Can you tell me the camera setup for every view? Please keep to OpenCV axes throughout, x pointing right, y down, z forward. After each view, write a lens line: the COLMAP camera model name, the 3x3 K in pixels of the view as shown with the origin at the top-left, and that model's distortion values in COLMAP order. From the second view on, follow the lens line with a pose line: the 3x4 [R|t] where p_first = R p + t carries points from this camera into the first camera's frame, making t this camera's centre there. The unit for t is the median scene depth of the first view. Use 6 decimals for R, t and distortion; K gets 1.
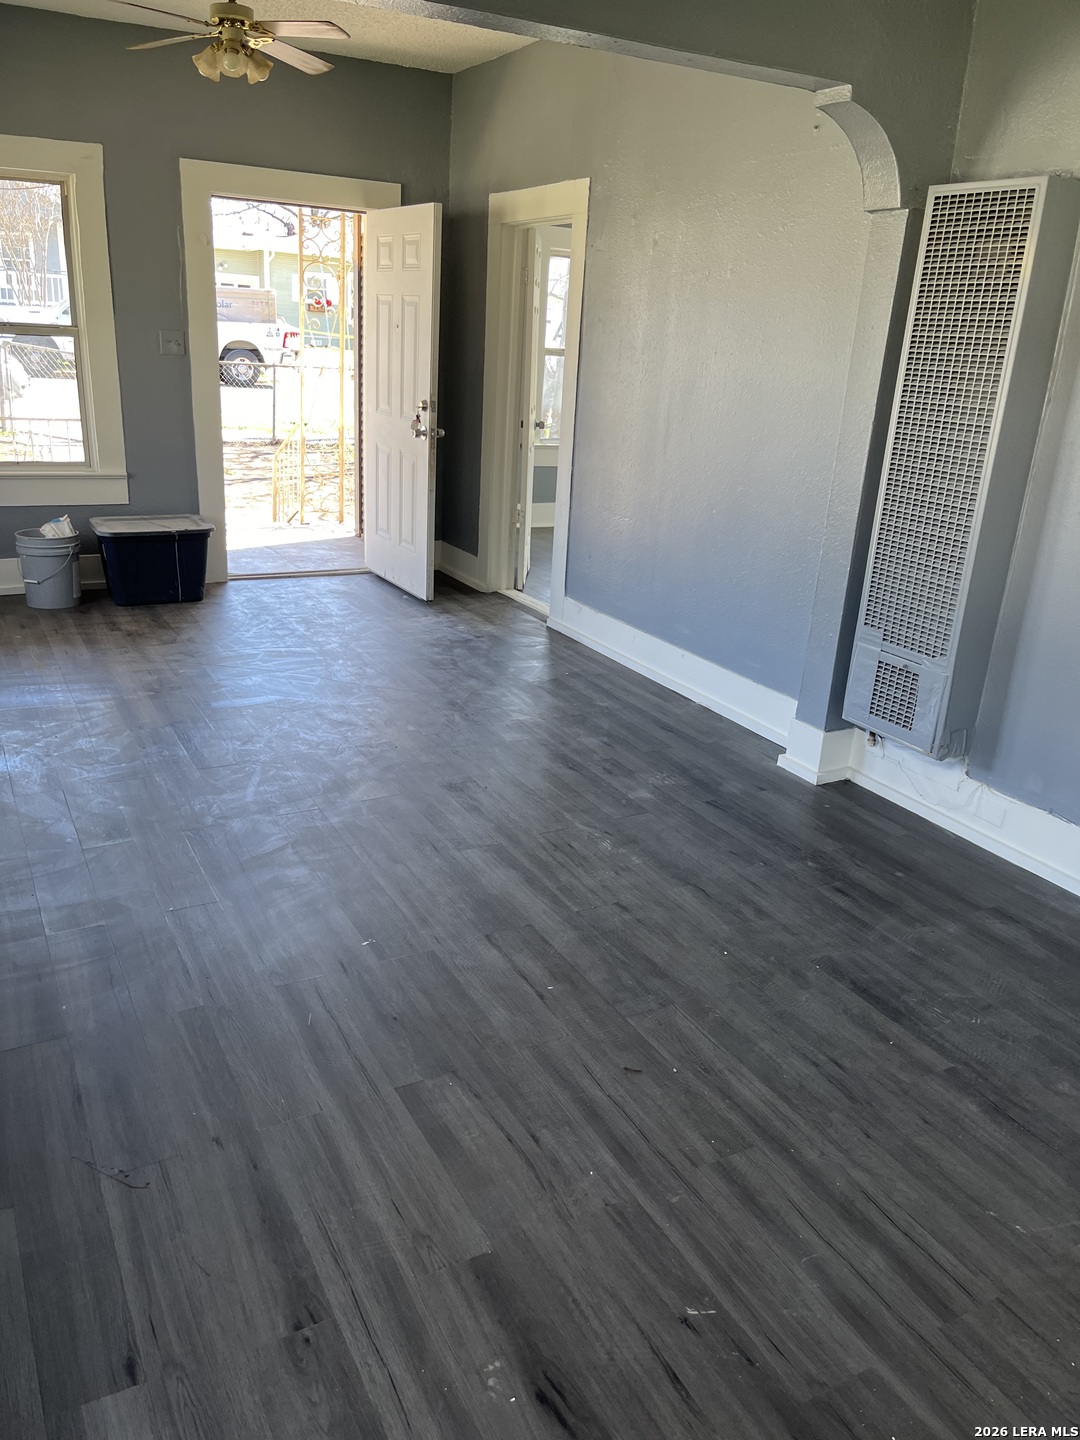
lens RADIAL K [[1088.9, 0, 538.6], [0, 1088.9, 718.7], [0, 0, 1]] dist [0.042856, -0.065581]
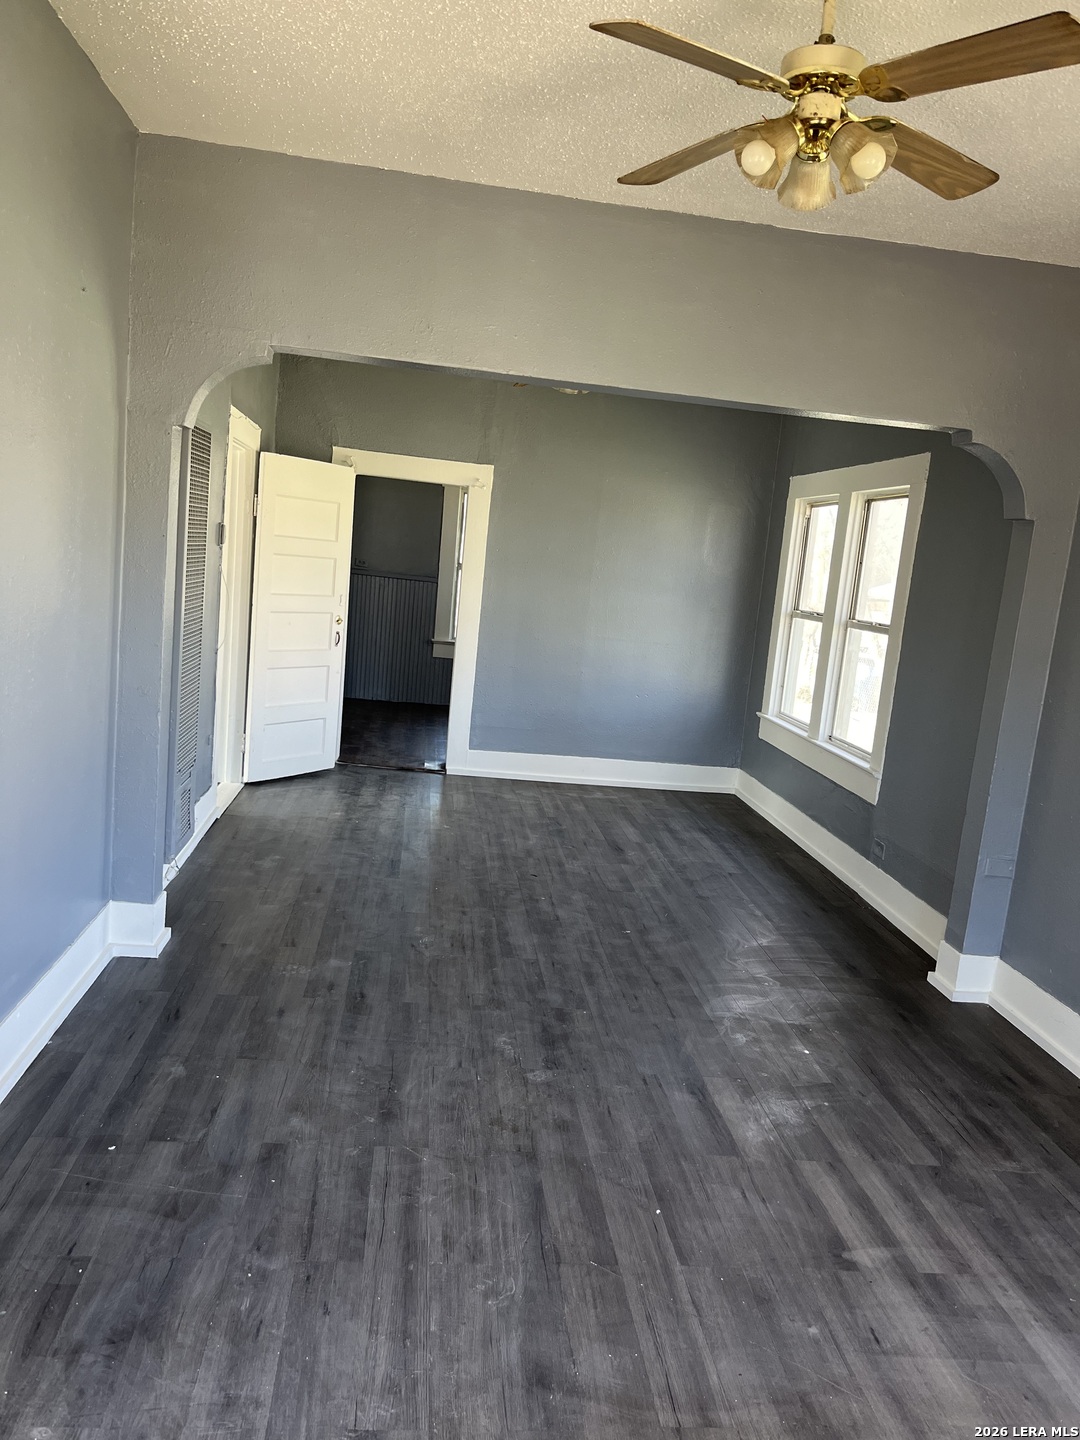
lens RADIAL K [[1088.9, 0, 543.1], [0, 1088.9, 722.2], [0, 0, 1]] dist [0.042856, -0.065581]
pose [[-0.912117, -0.199254, 0.358247, -0.559773], [-0.009683, 0.884150, 0.467103, -0.841786], [-0.409816, 0.422583, -0.808378, 2.203512]]
